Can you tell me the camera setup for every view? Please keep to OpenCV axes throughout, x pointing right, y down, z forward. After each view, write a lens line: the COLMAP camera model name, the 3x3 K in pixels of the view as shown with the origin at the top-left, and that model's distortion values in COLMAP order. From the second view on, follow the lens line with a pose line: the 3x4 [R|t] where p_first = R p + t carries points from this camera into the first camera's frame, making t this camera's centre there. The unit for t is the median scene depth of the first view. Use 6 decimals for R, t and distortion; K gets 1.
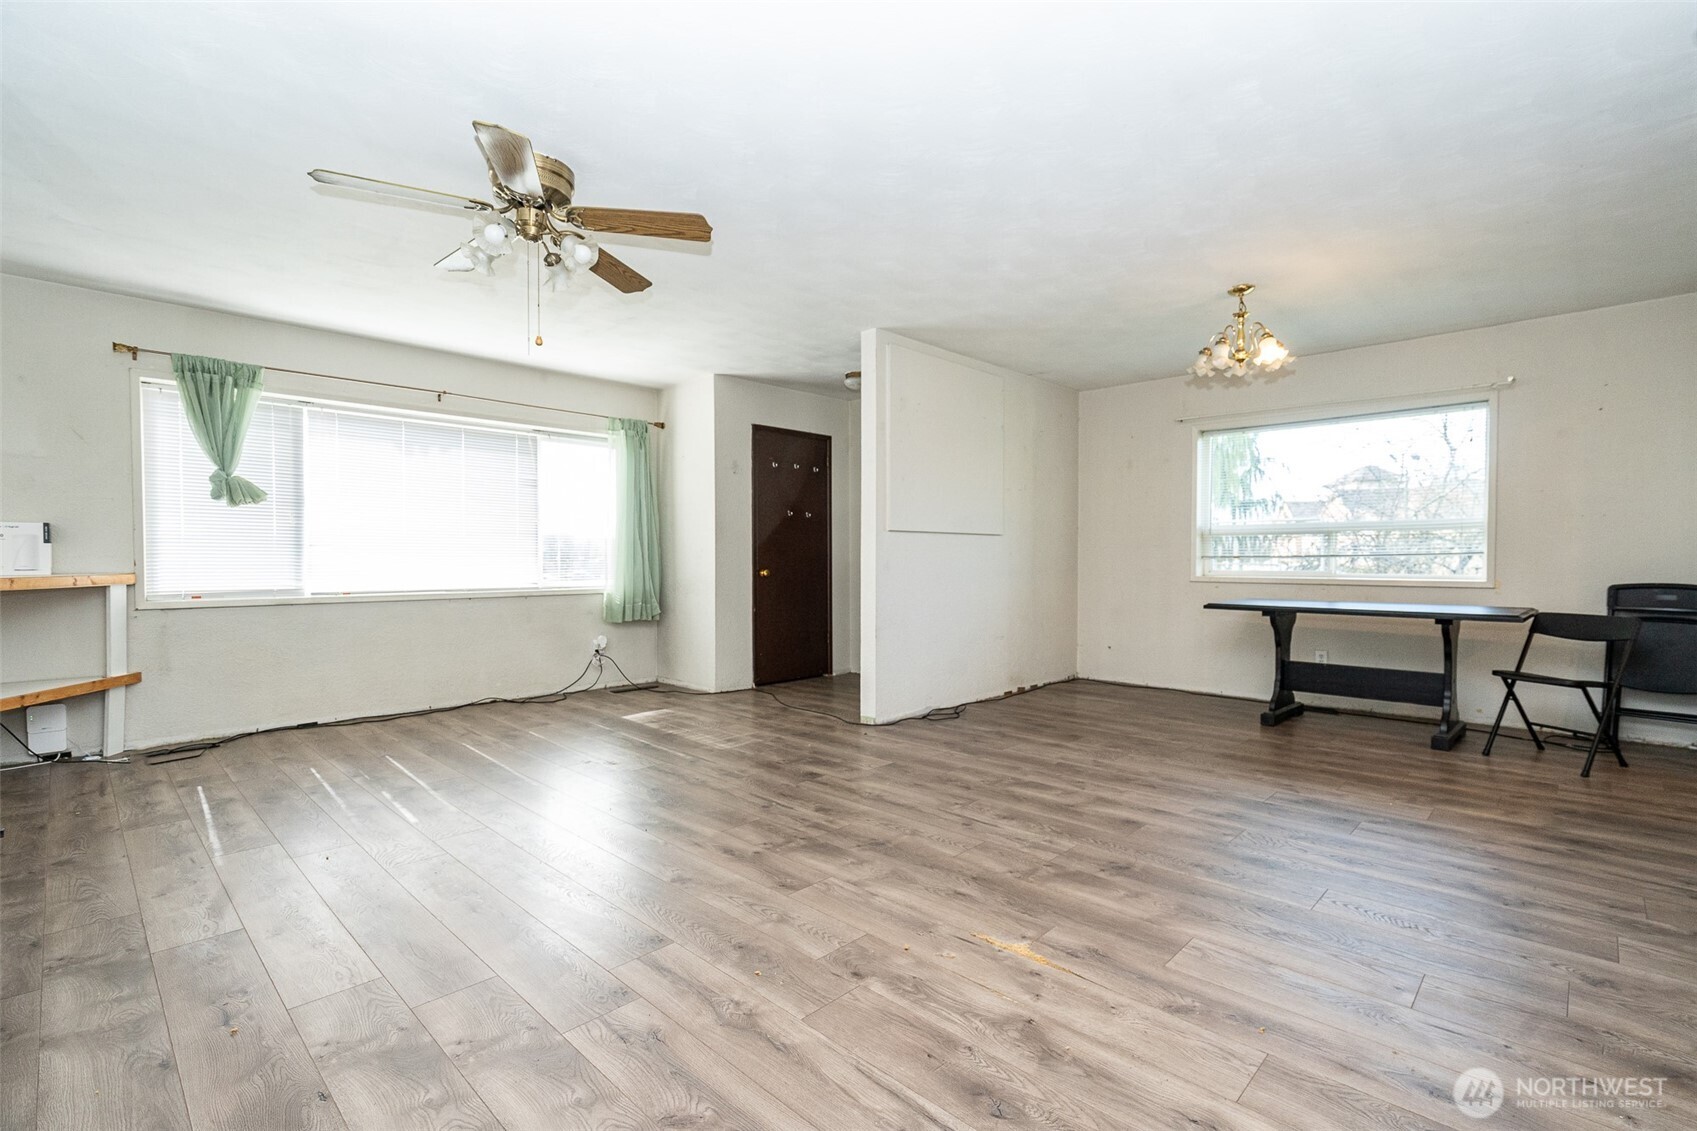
lens RADIAL K [[769.5, 0, 846.4], [0, 769.5, 569.2], [0, 0, 1]] dist [-0.004714, 0.003139]
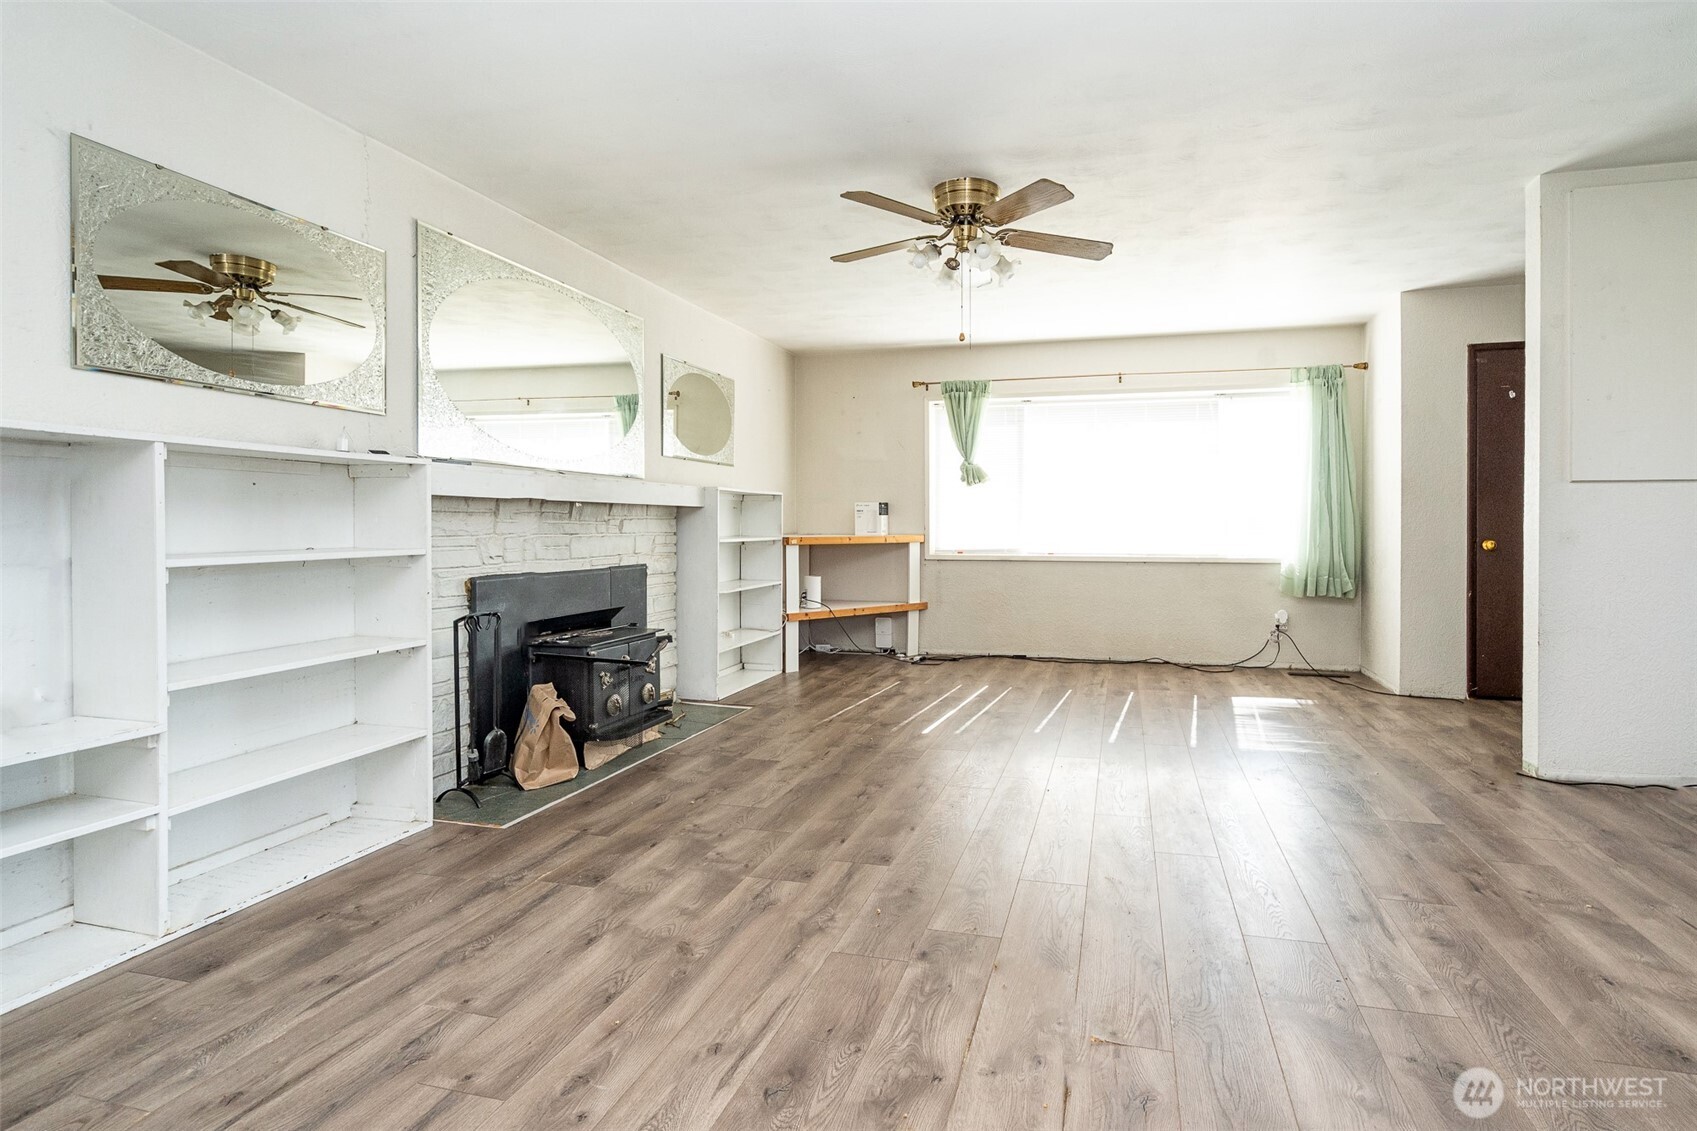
lens RADIAL K [[793.3, 0, 909.1], [0, 793.3, 523.9], [0, 0, 1]] dist [-0.000645, 0.000623]
pose [[0.503514, -0.001257, -0.863986, 0.364315], [-0.013128, 0.999872, -0.009105, -0.001221], [0.863888, 0.015927, 0.503433, 0.200828]]
